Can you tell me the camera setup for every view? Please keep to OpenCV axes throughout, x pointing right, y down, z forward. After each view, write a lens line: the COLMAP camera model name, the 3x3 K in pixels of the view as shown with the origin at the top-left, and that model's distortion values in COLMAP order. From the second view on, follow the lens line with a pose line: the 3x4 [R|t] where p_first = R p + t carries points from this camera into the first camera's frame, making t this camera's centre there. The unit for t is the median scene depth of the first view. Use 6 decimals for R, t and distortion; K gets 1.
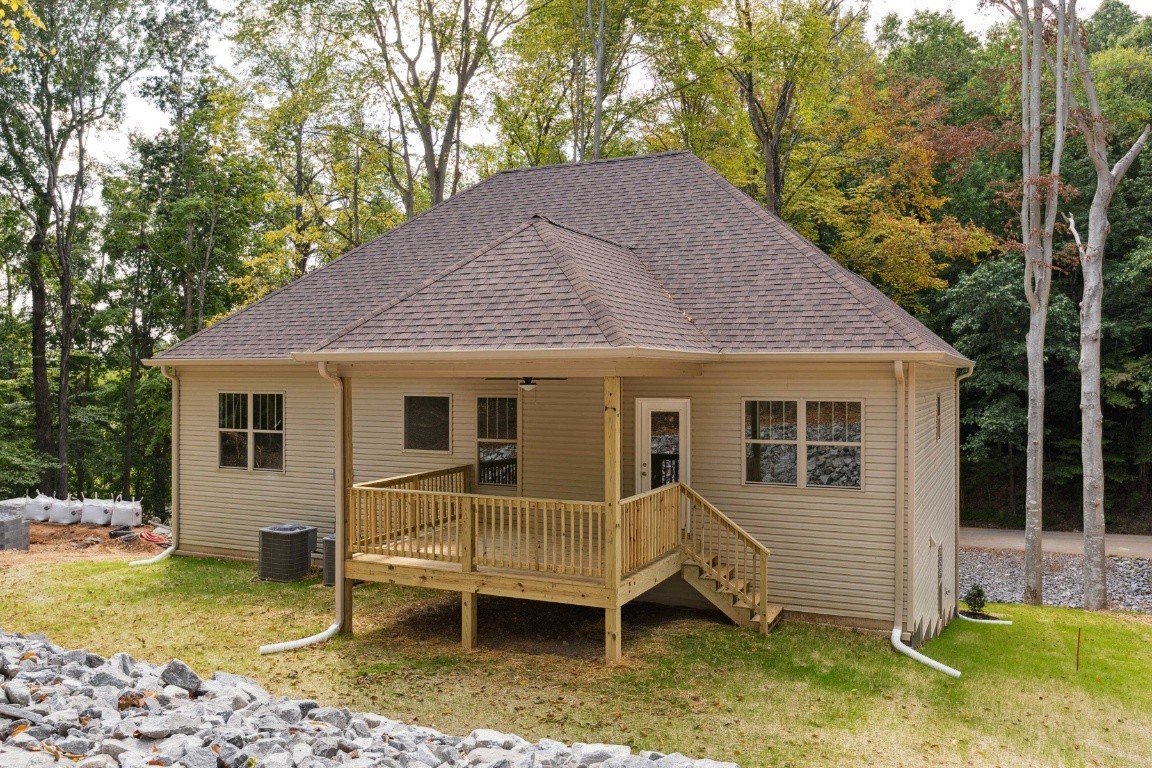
lens RADIAL K [[942.4, 0, 572.9], [0, 942.4, 381.4], [0, 0, 1]] dist [-0.028255, 0.002313]
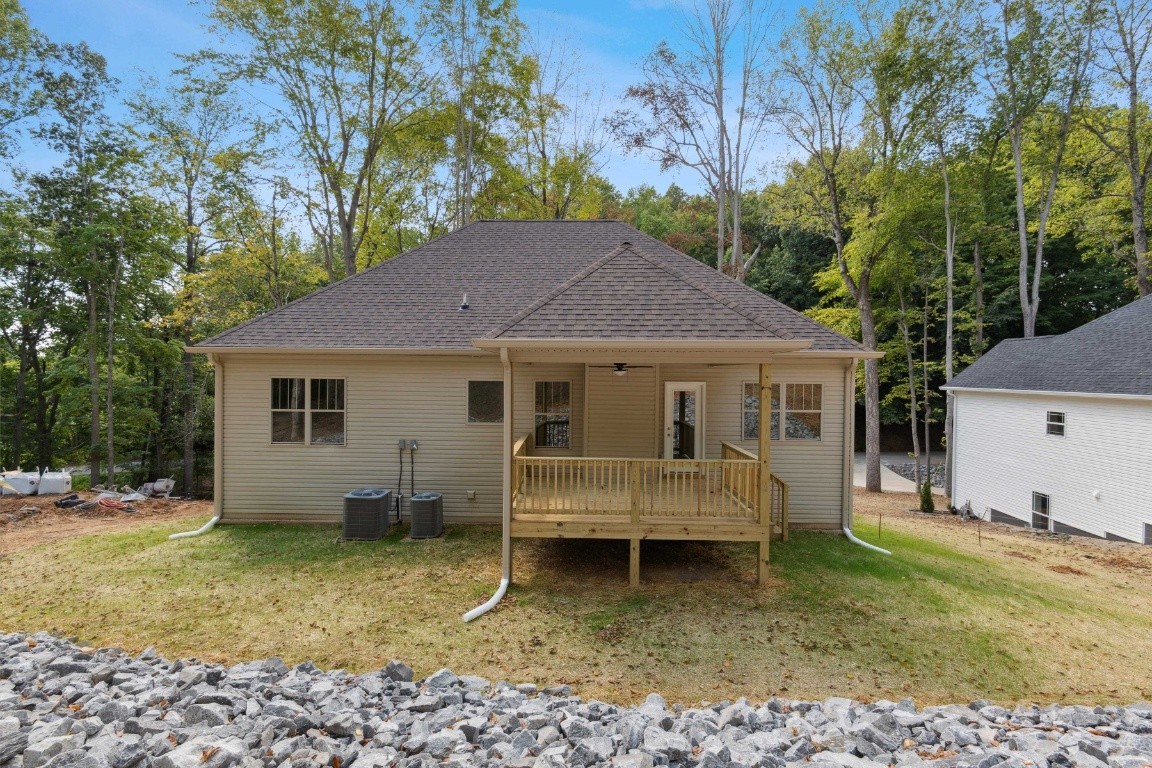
lens RADIAL K [[524.7, 0, 577.8], [0, 524.7, 384.5], [0, 0, 1]] dist [-0.002622, -0.000645]
pose [[0.911692, 0.001076, 0.410872, -0.335706], [-0.006836, 0.999898, 0.012550, 0.011213], [-0.410817, -0.014250, 0.911607, 0.300669]]
